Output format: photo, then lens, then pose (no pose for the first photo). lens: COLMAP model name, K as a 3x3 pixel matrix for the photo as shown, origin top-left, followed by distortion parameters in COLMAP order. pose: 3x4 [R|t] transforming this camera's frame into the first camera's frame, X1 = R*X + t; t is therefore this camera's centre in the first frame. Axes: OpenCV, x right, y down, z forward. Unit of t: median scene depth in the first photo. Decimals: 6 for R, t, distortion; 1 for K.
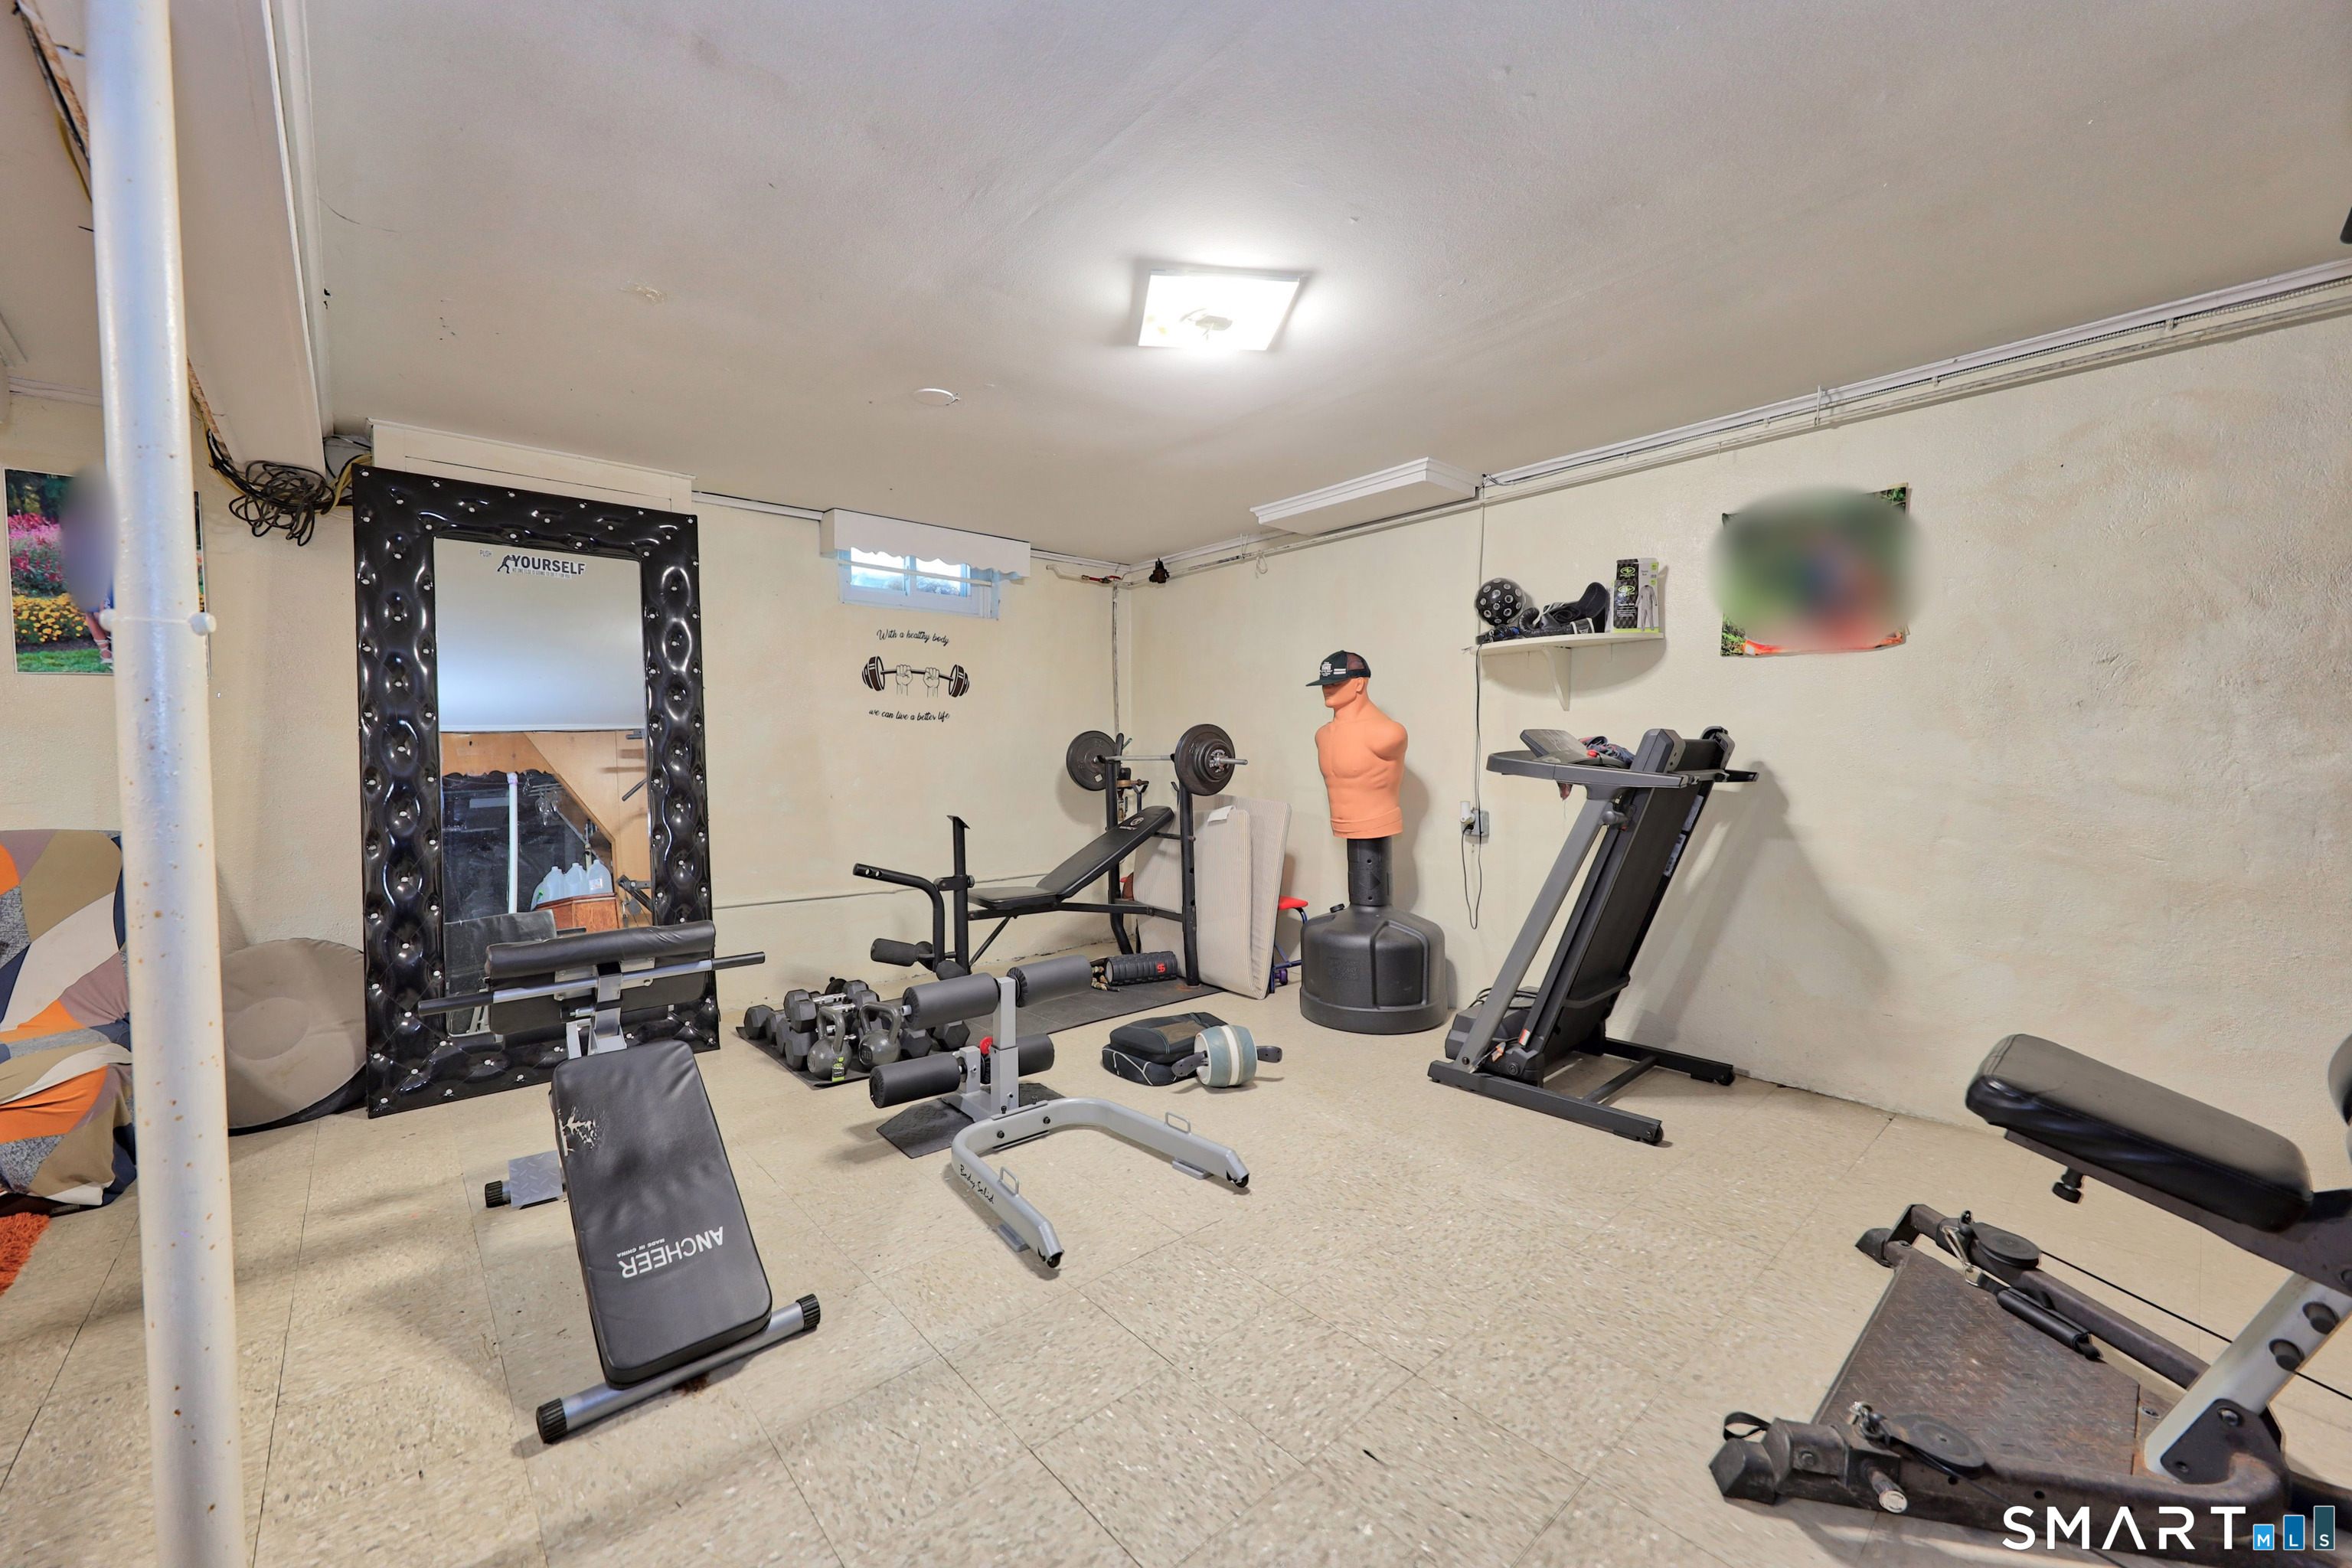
lens RADIAL K [[921.0, 0, 1164.9], [0, 921.0, 771.3], [0, 0, 1]] dist [0.000708, -0.000315]
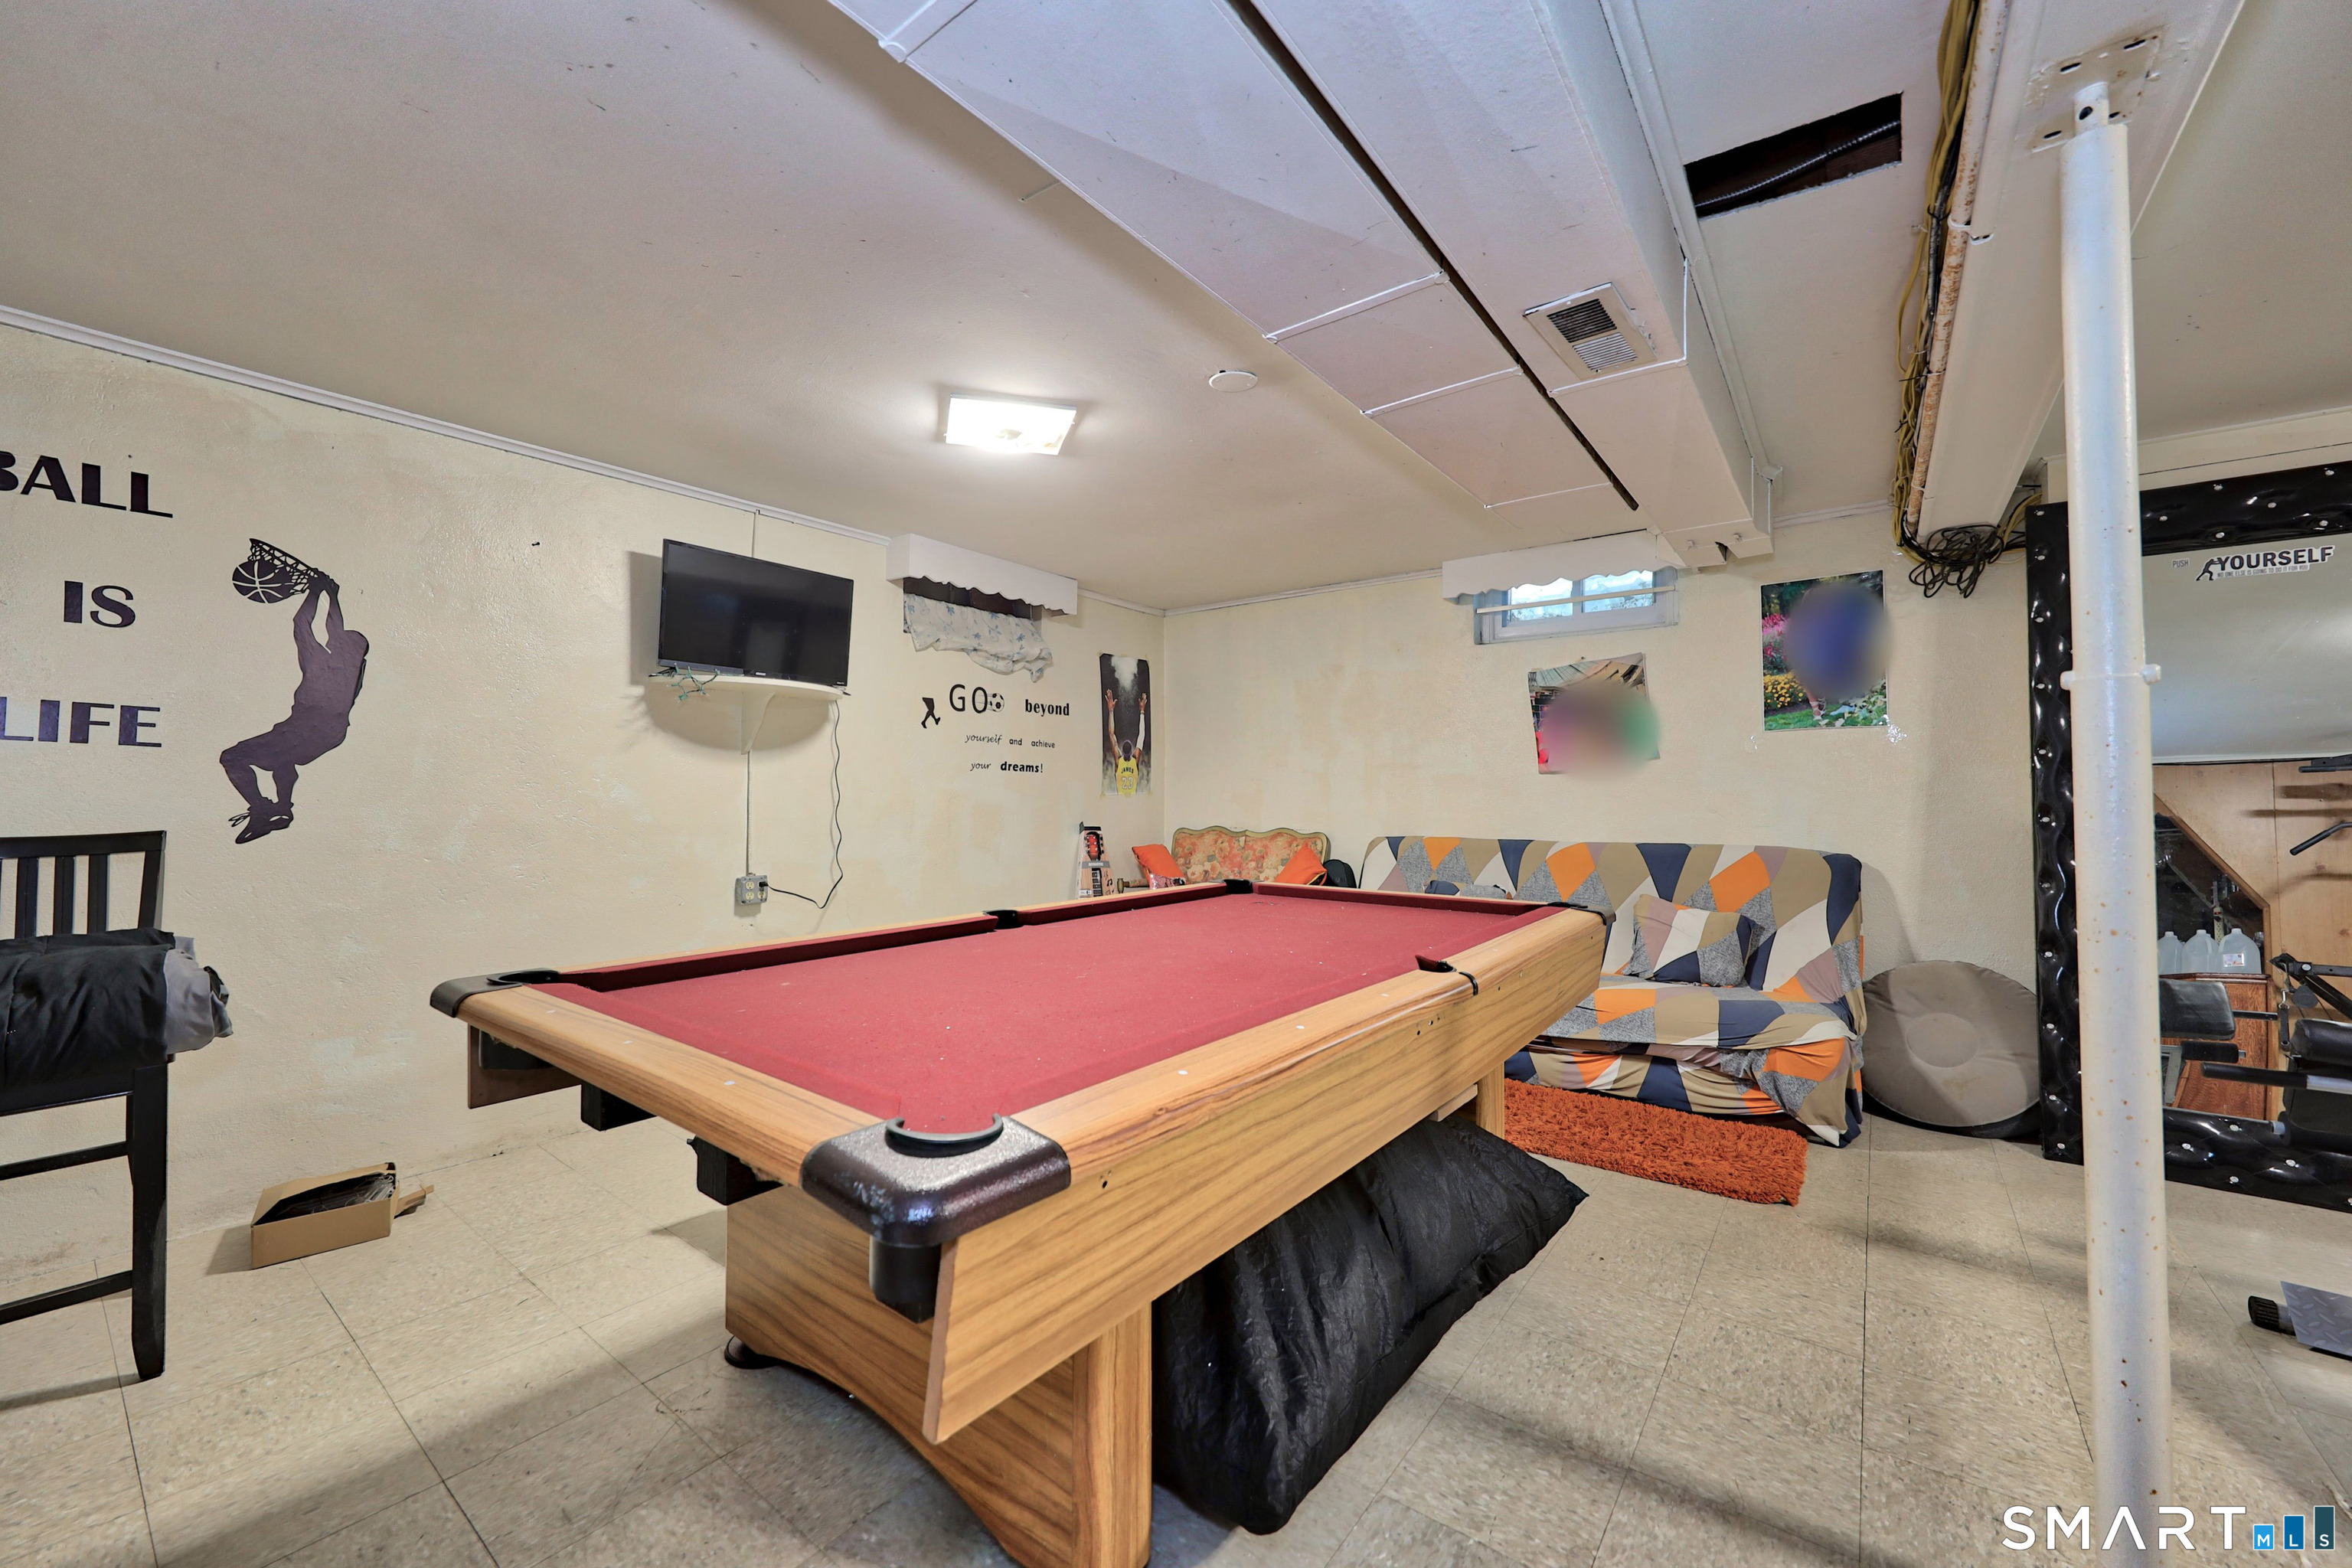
lens RADIAL K [[907.7, 0, 1147.3], [0, 907.7, 780.2], [0, 0, 1]] dist [-0.000408, 0.000075]
pose [[0.184210, -0.009473, -0.982841, -0.076722], [-0.020967, 0.999688, -0.013565, 0.003049], [0.982663, 0.023106, 0.183954, -0.137452]]
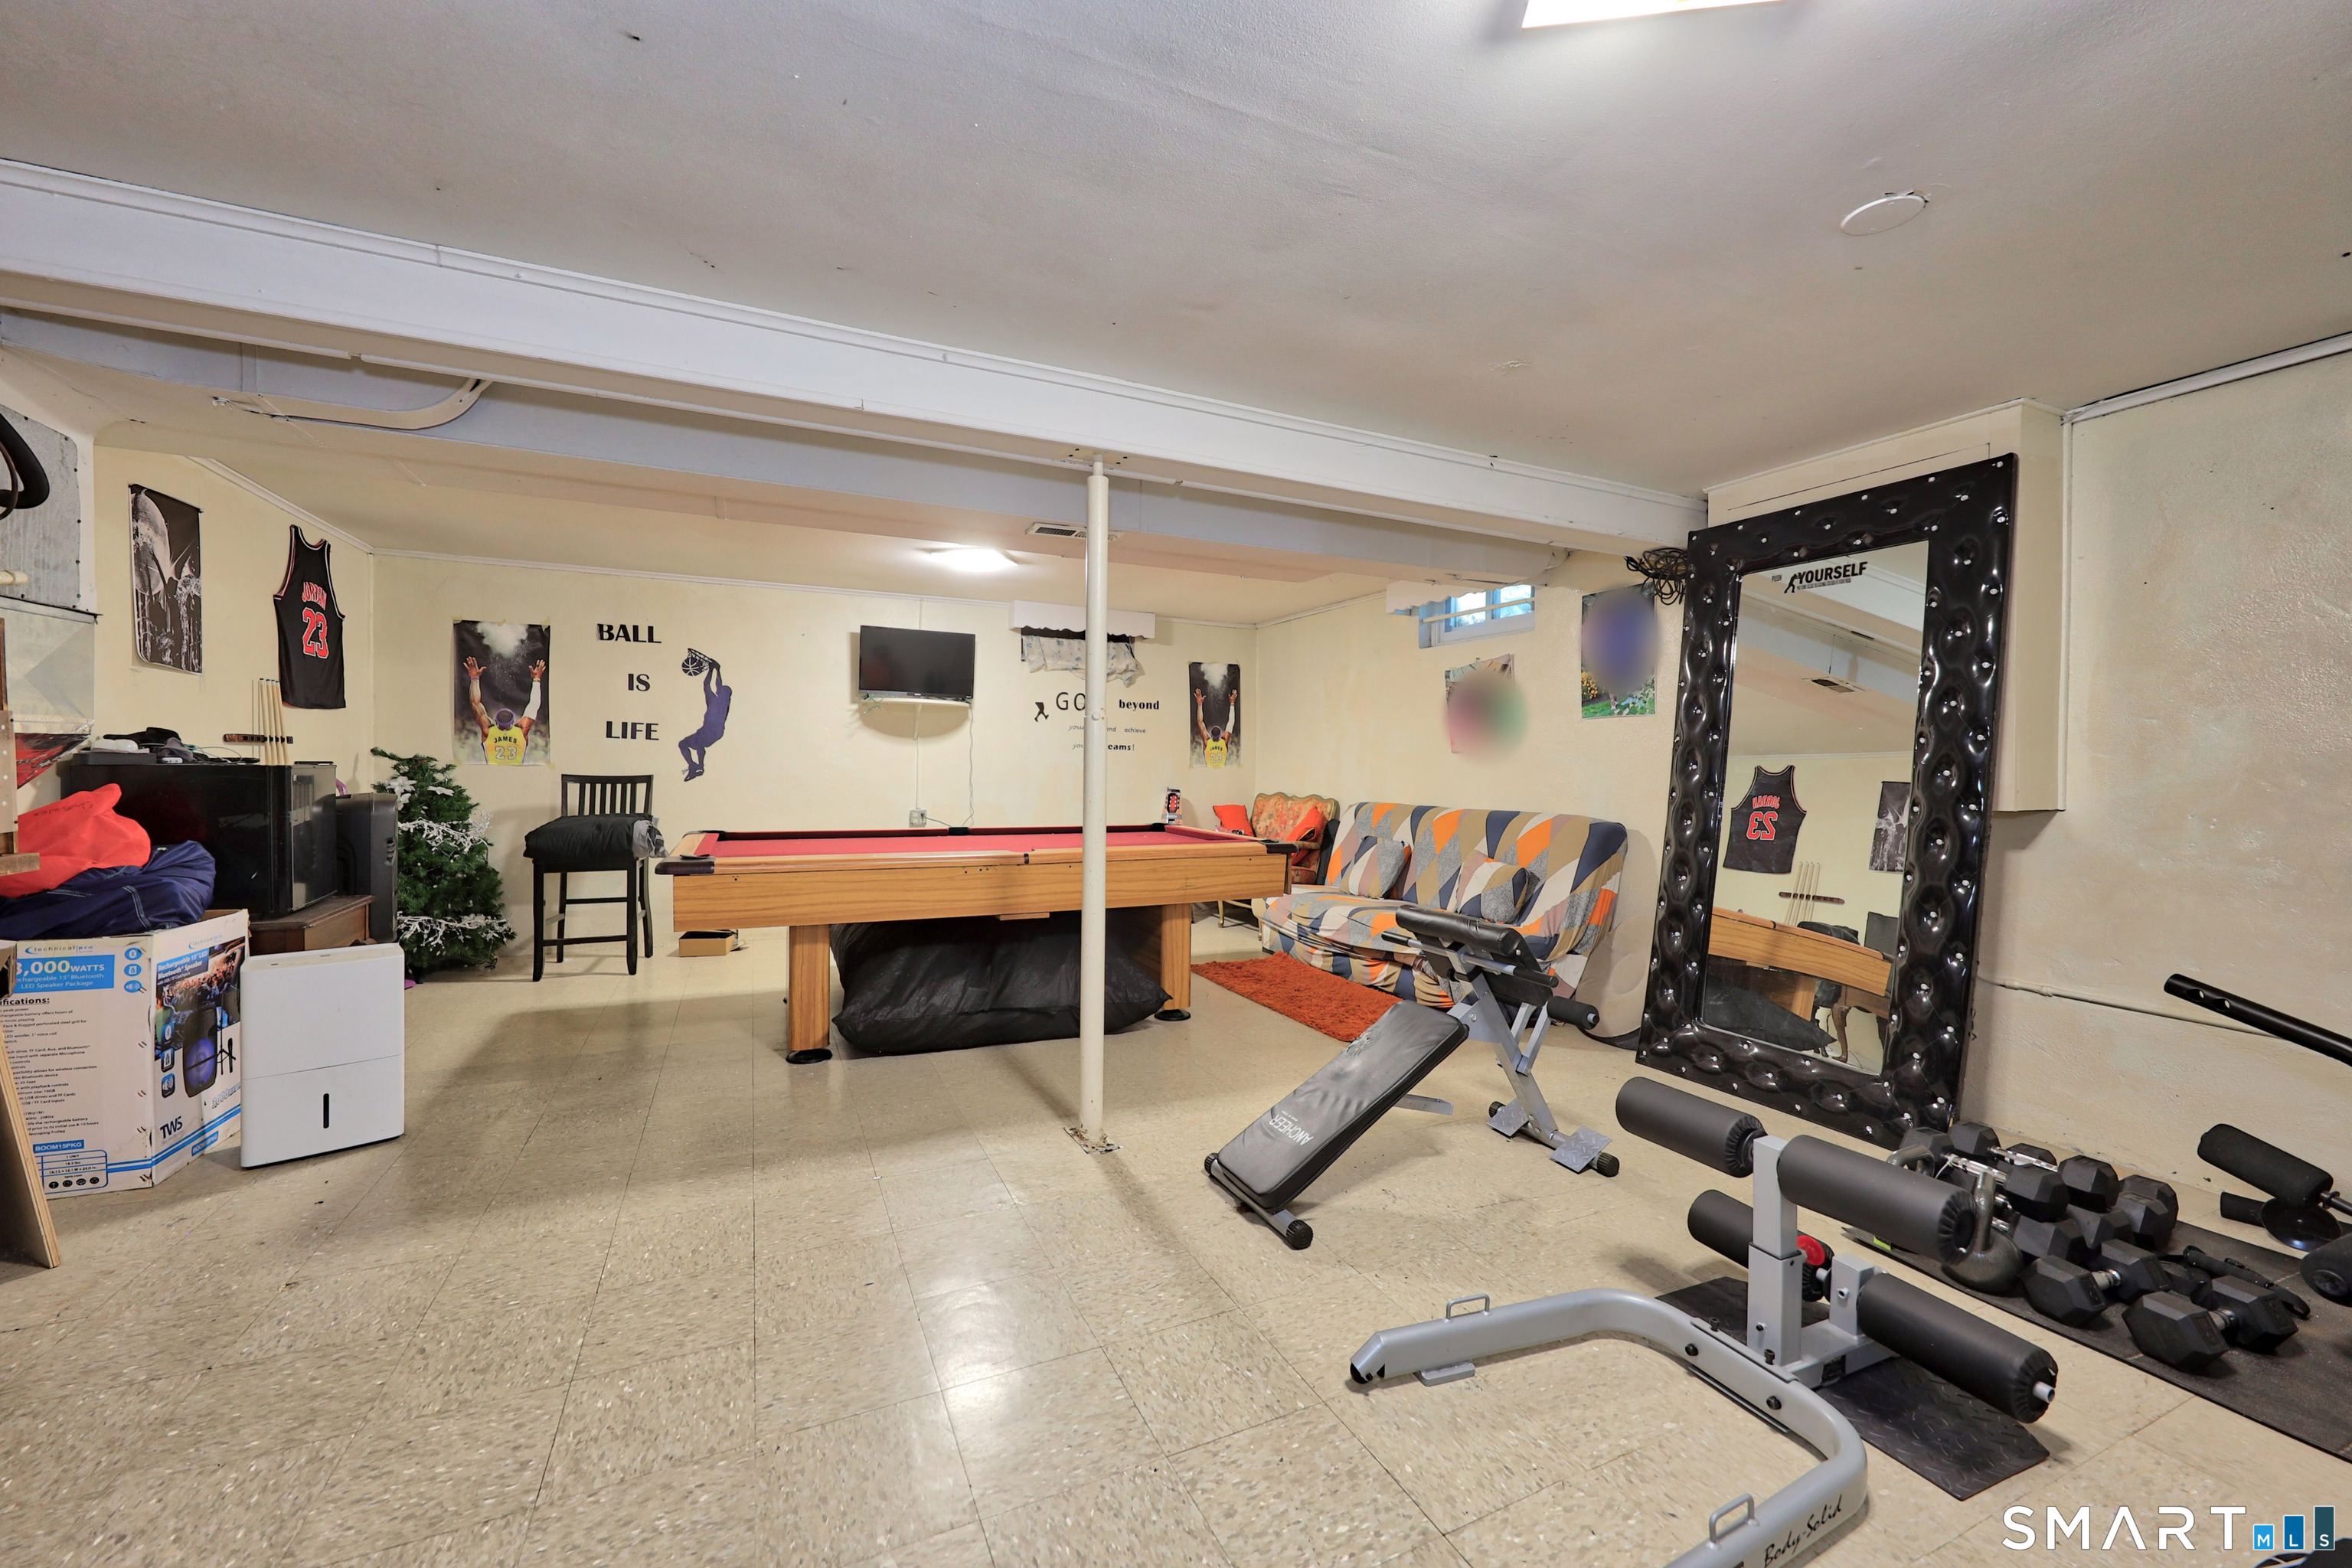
lens RADIAL K [[921.0, 0, 1164.9], [0, 921.0, 771.3], [0, 0, 1]] dist [0.000708, -0.000315]
pose [[-0.294682, 0.009269, -0.955550, 0.504288], [-0.029927, 0.999373, 0.018923, -0.021417], [0.955127, 0.034174, -0.294220, 0.728455]]
